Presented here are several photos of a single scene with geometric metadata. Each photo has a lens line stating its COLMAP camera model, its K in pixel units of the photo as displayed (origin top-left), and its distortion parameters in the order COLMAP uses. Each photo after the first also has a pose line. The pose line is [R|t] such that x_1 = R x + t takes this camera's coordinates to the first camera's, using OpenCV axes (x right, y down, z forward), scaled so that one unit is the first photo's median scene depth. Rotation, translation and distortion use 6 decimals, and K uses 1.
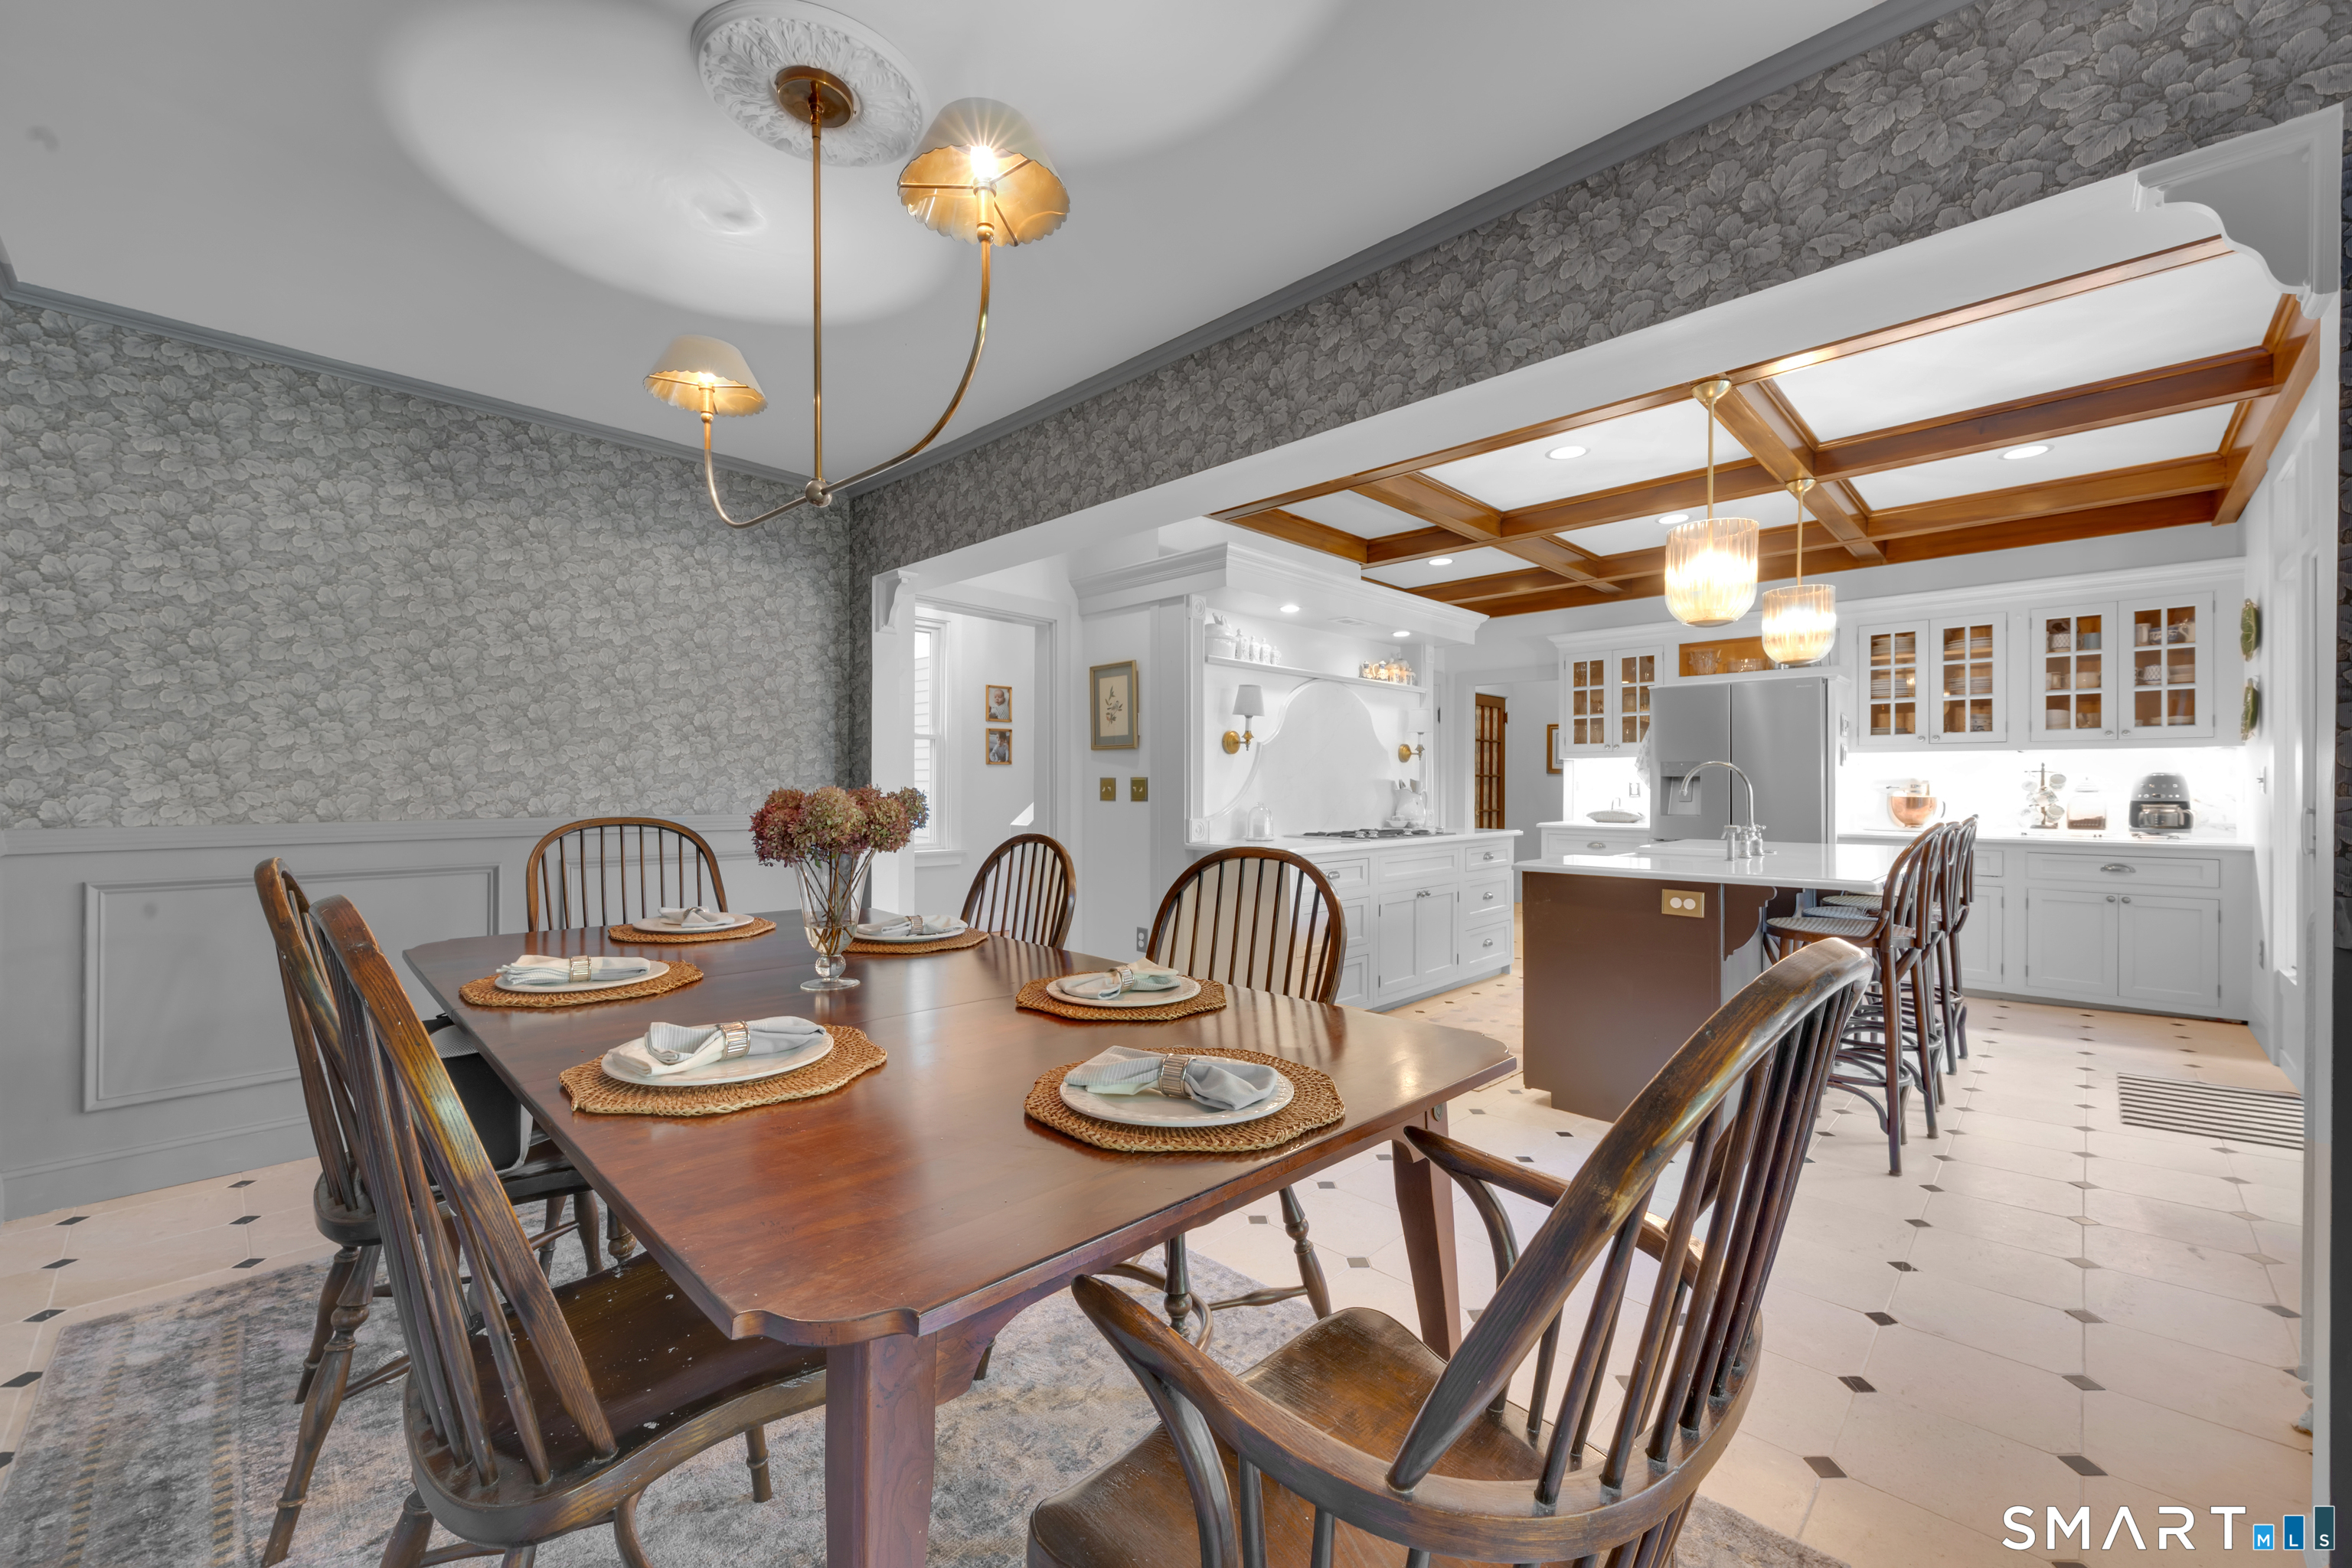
lens RADIAL K [[922.9, 0, 1161.6], [0, 922.9, 787.9], [0, 0, 1]] dist [0.000298, 0.000045]
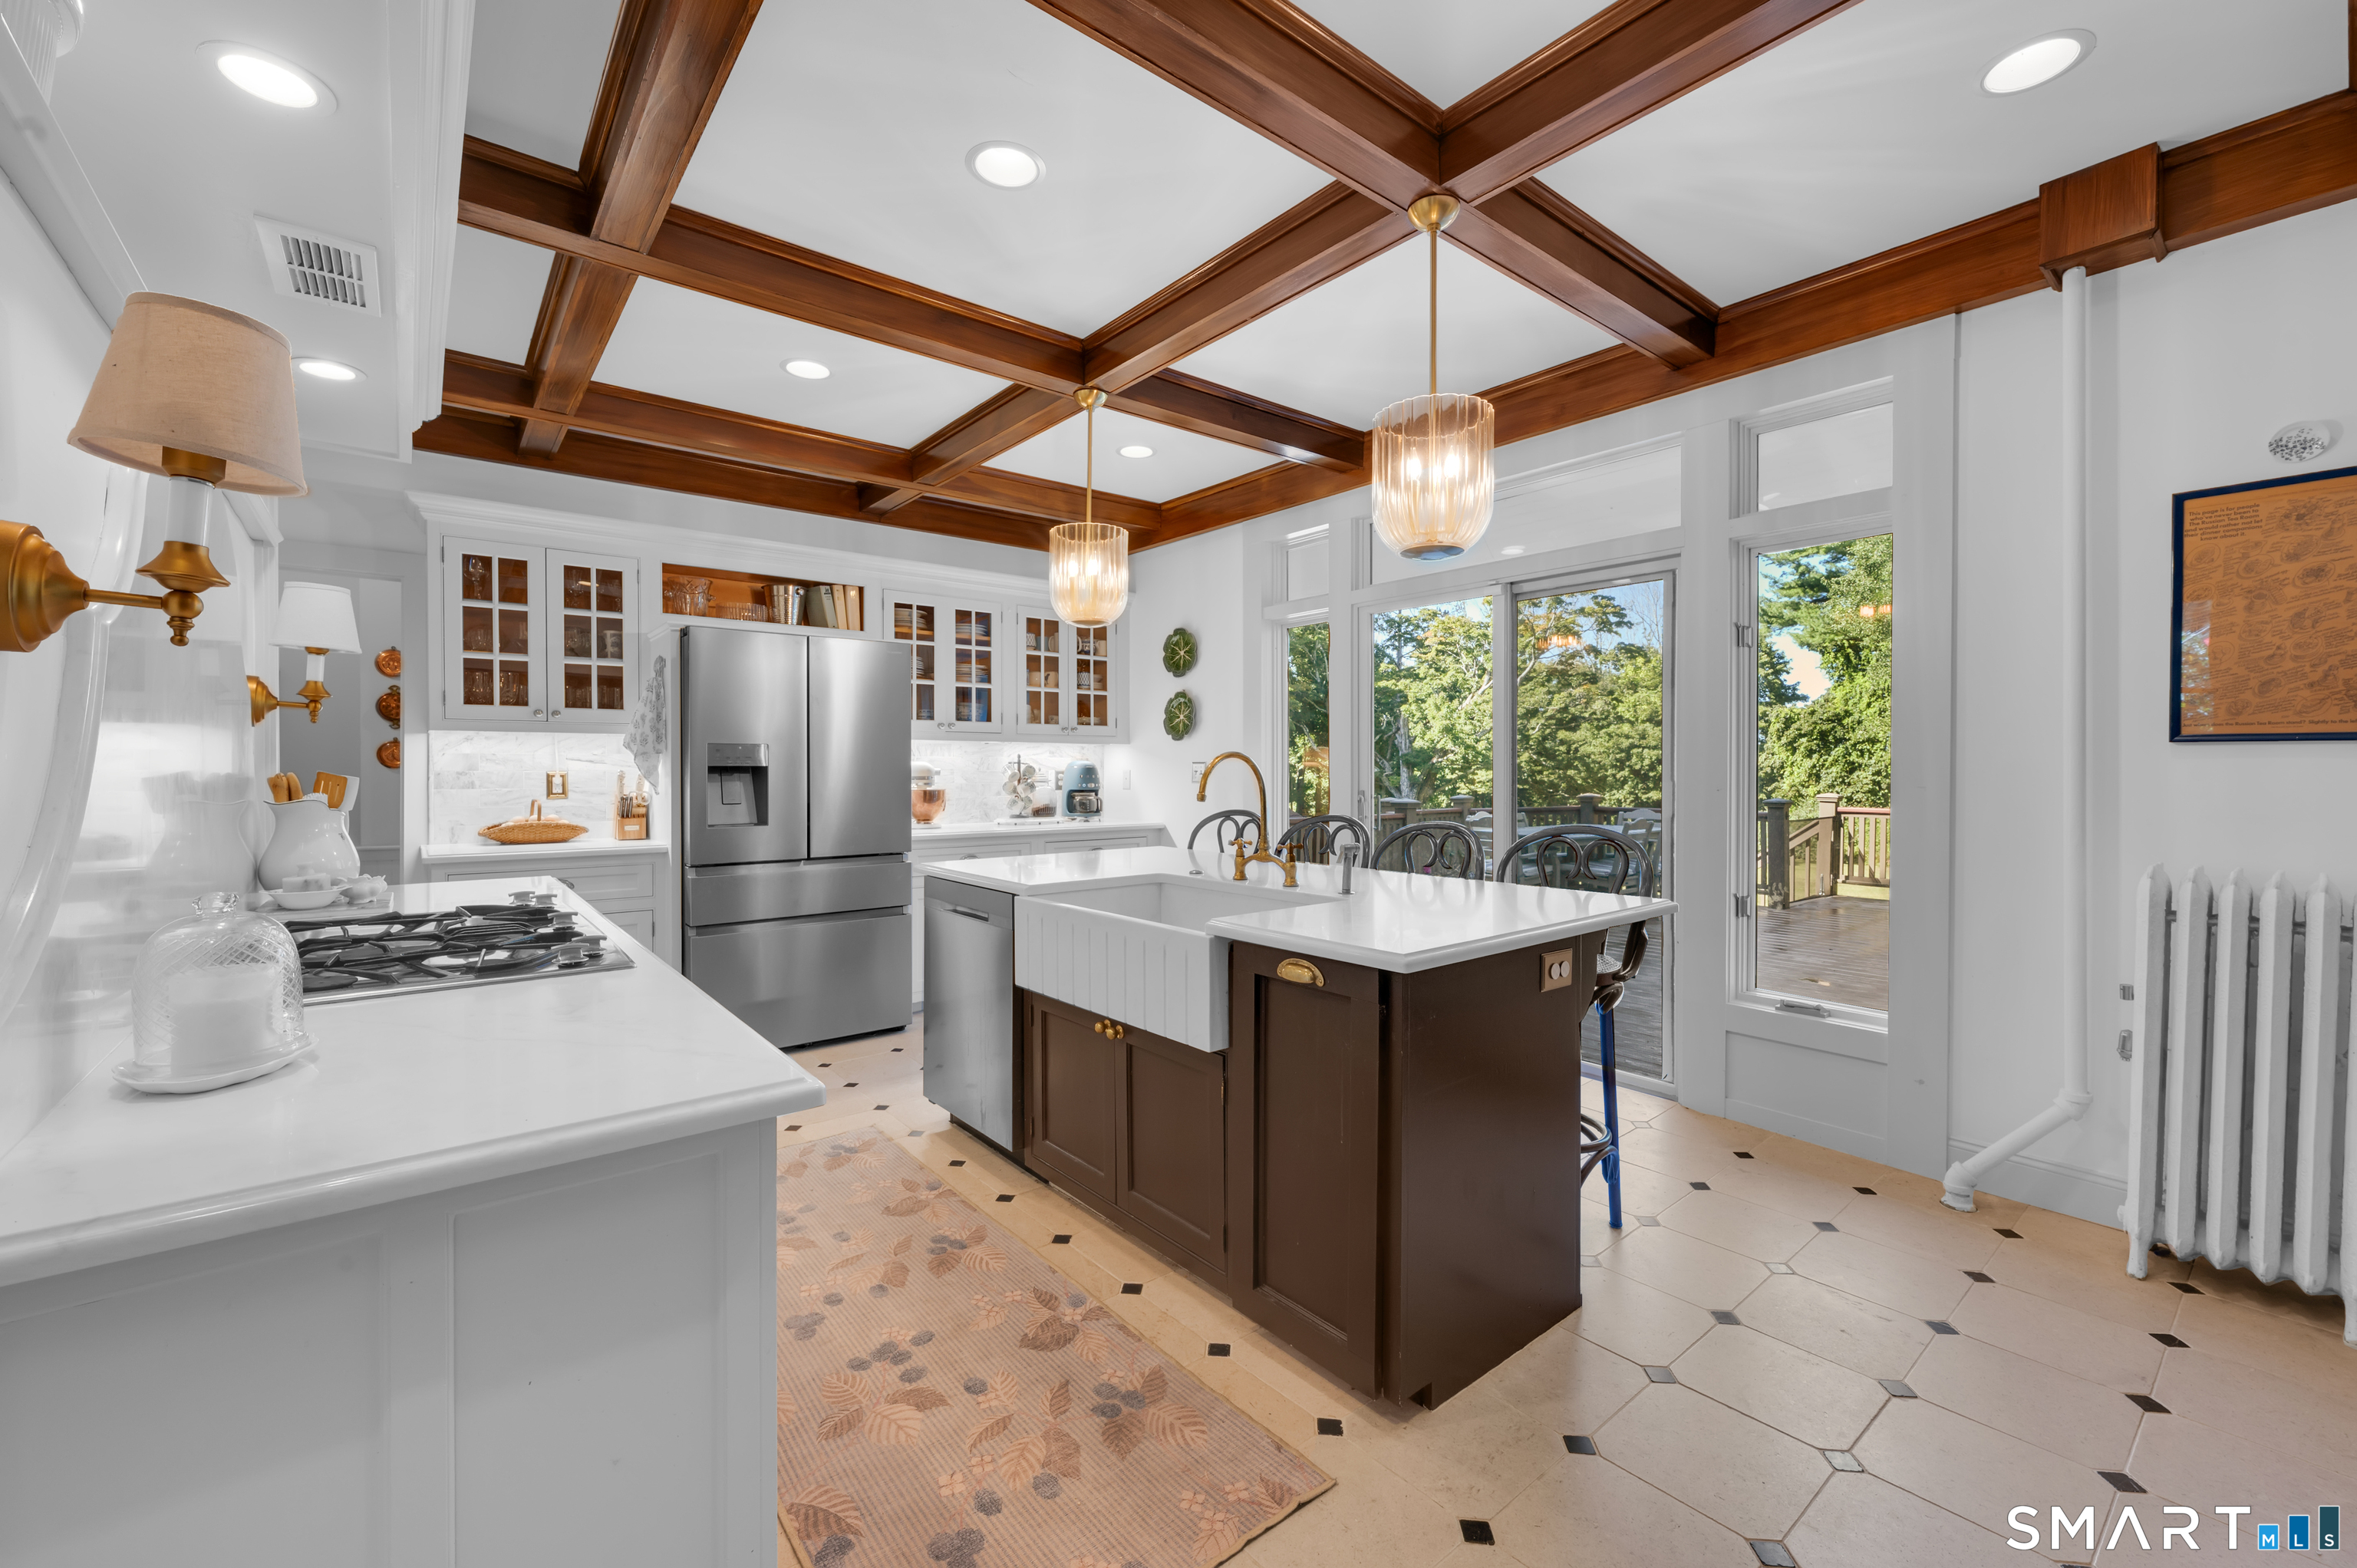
lens RADIAL K [[968.9, 0, 1183.8], [0, 968.9, 775.6], [0, 0, 1]] dist [-0.000064, -0.000020]
pose [[0.099501, -0.013375, 0.994948, -0.112517], [-0.002370, 0.999904, 0.013679, -0.018790], [-0.995035, -0.003719, 0.099459, 0.699039]]
